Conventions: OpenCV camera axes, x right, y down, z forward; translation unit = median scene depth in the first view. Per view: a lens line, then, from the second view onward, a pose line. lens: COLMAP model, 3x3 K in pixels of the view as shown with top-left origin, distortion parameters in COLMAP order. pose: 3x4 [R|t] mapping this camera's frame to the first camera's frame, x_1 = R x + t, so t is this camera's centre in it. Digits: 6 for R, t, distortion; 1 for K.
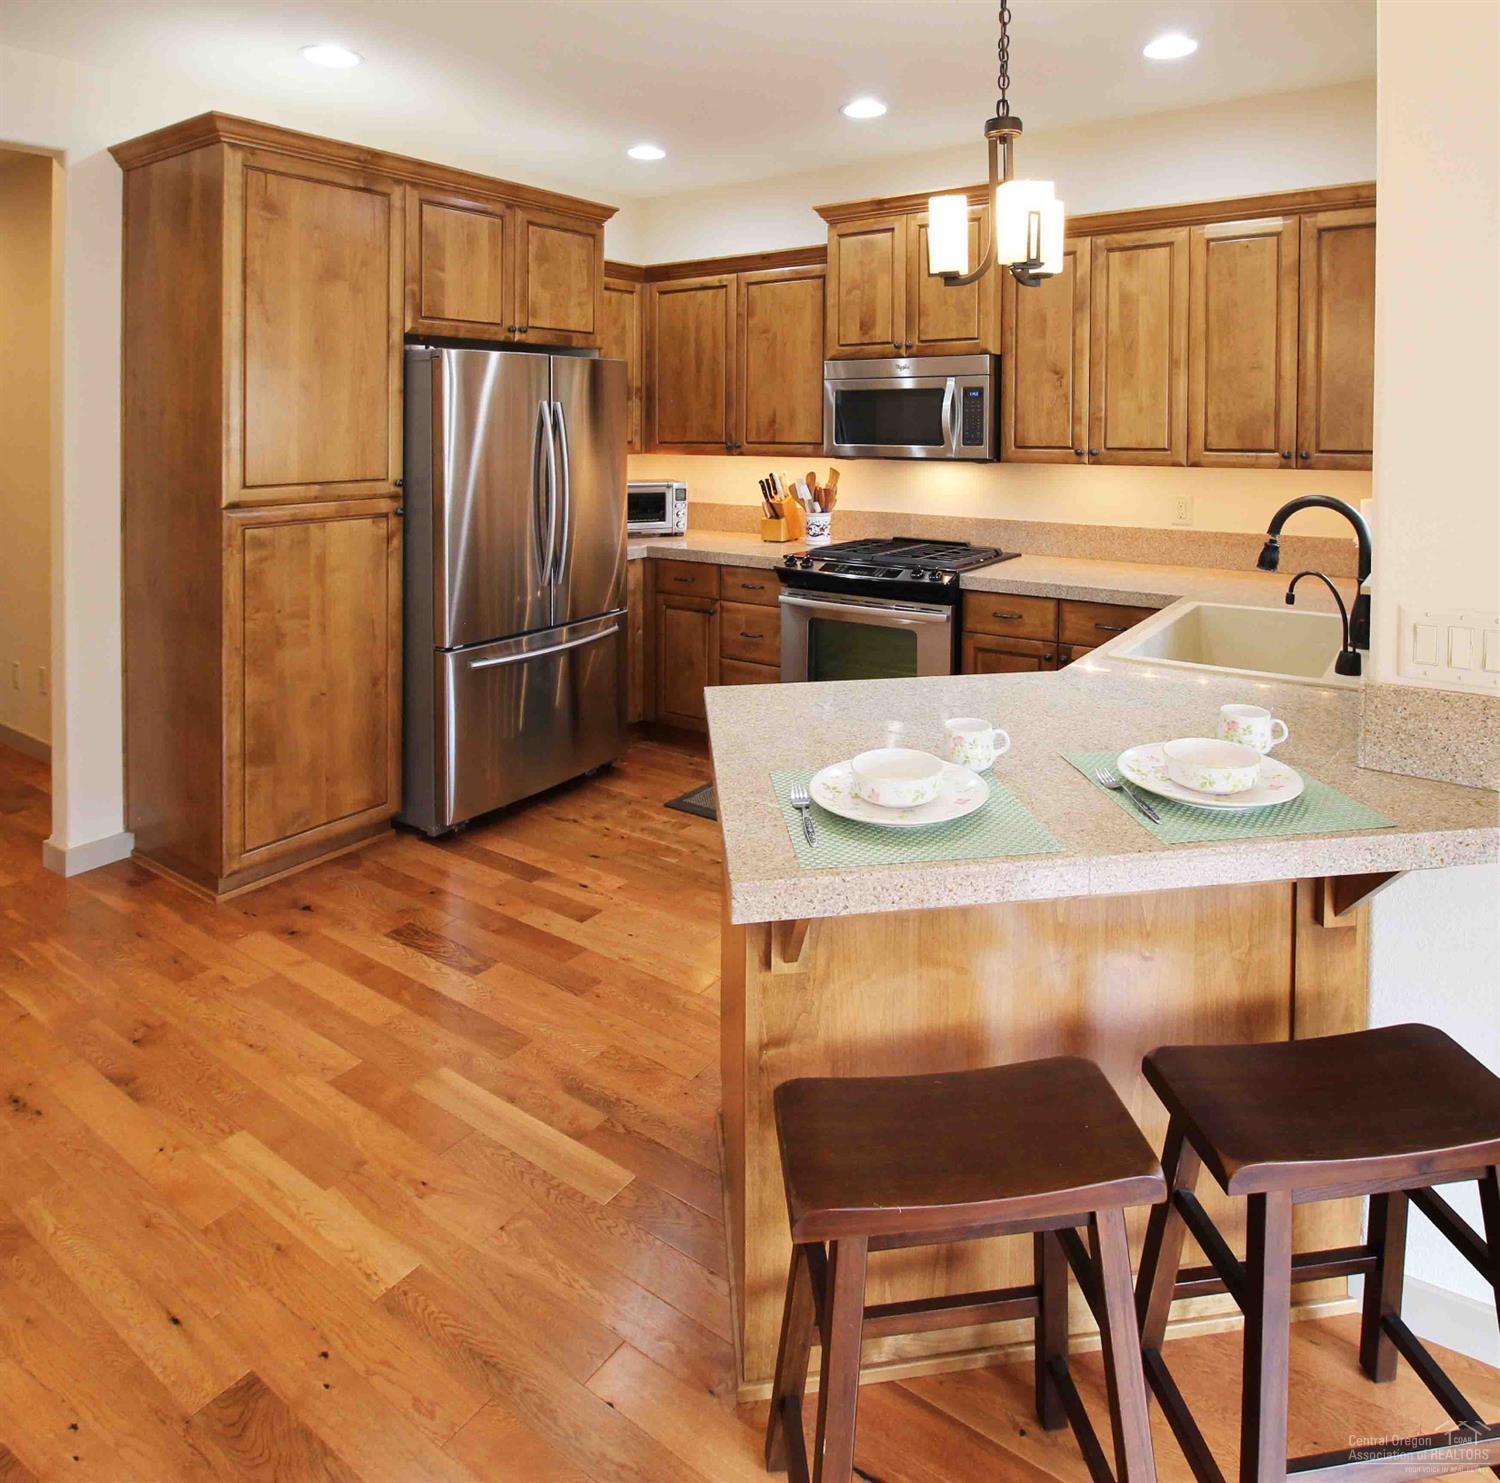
lens RADIAL K [[894.3, 0, 750.0], [0, 894.3, 741.5], [0, 0, 1]] dist [-0.000982, 0.001698]
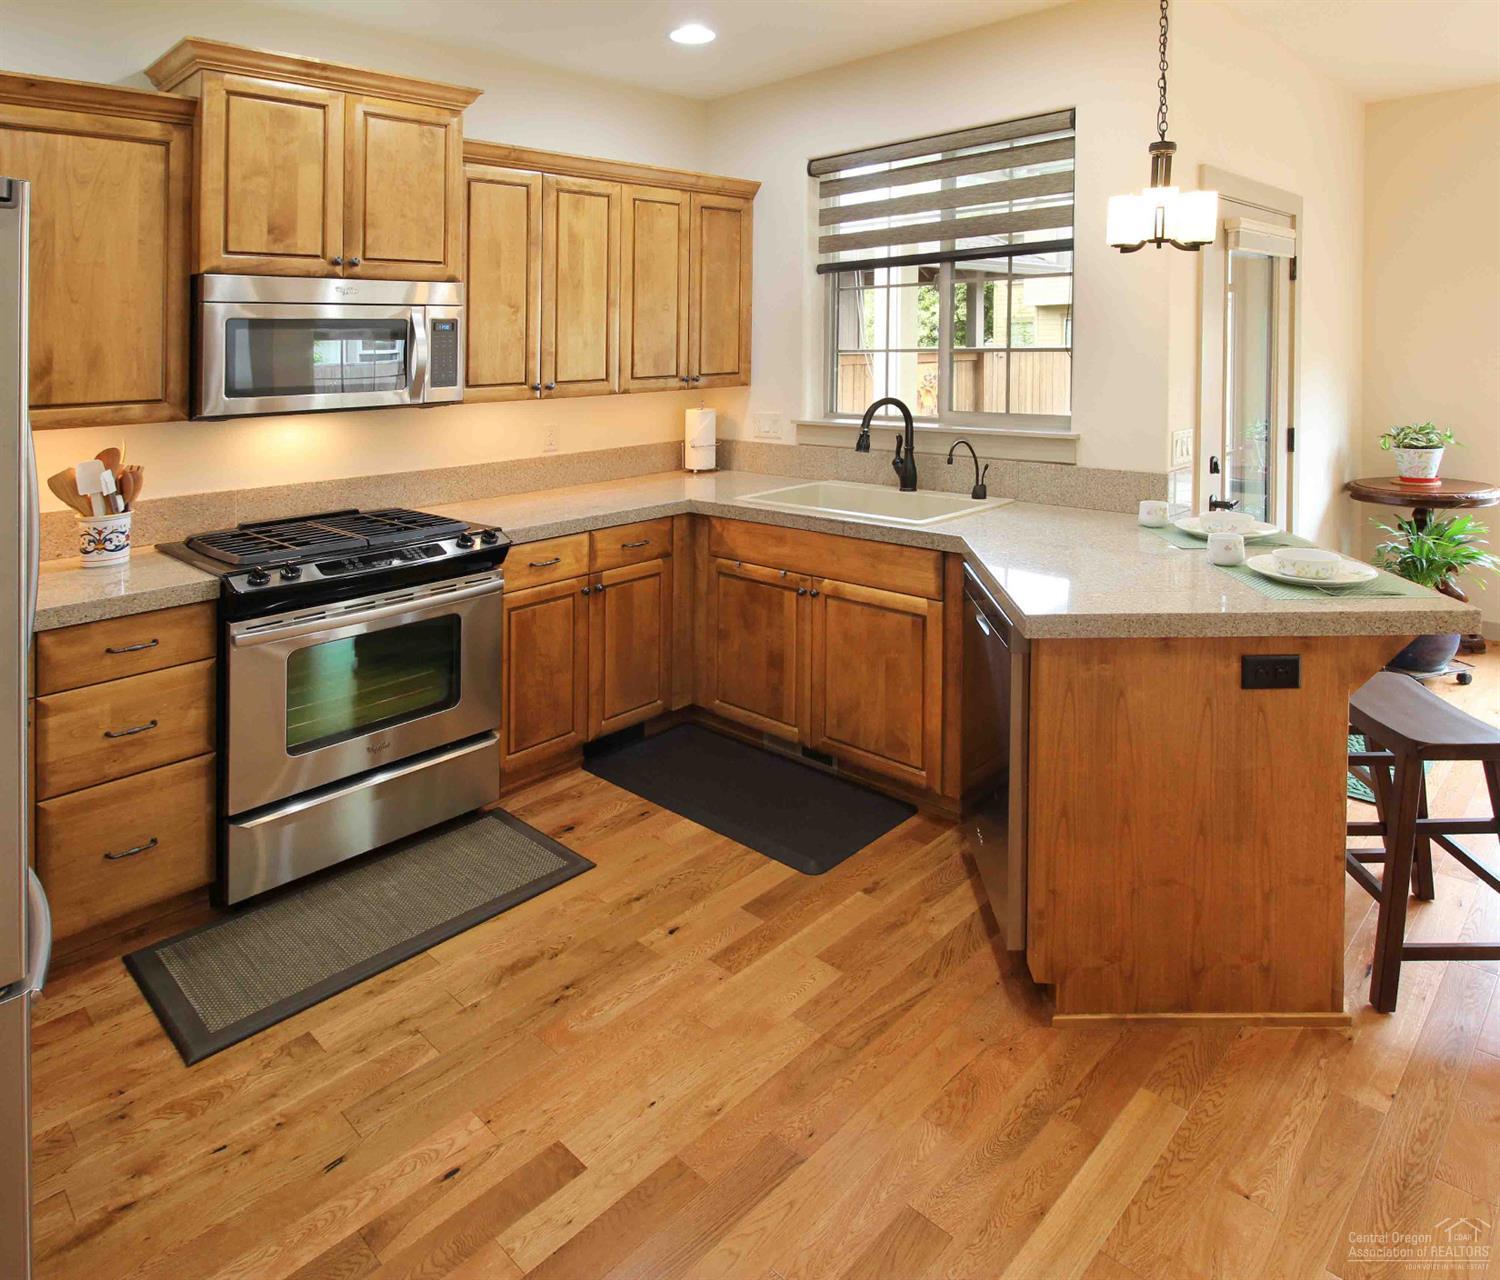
lens RADIAL K [[908.4, 0, 750.0], [0, 908.4, 640.0], [0, 0, 1]] dist [-0.004223, -0.001355]
pose [[0.176864, -0.304125, 0.936070, -0.630634], [0.352563, 0.907528, 0.228237, -0.224040], [-0.918922, 0.289657, 0.267732, 0.618501]]
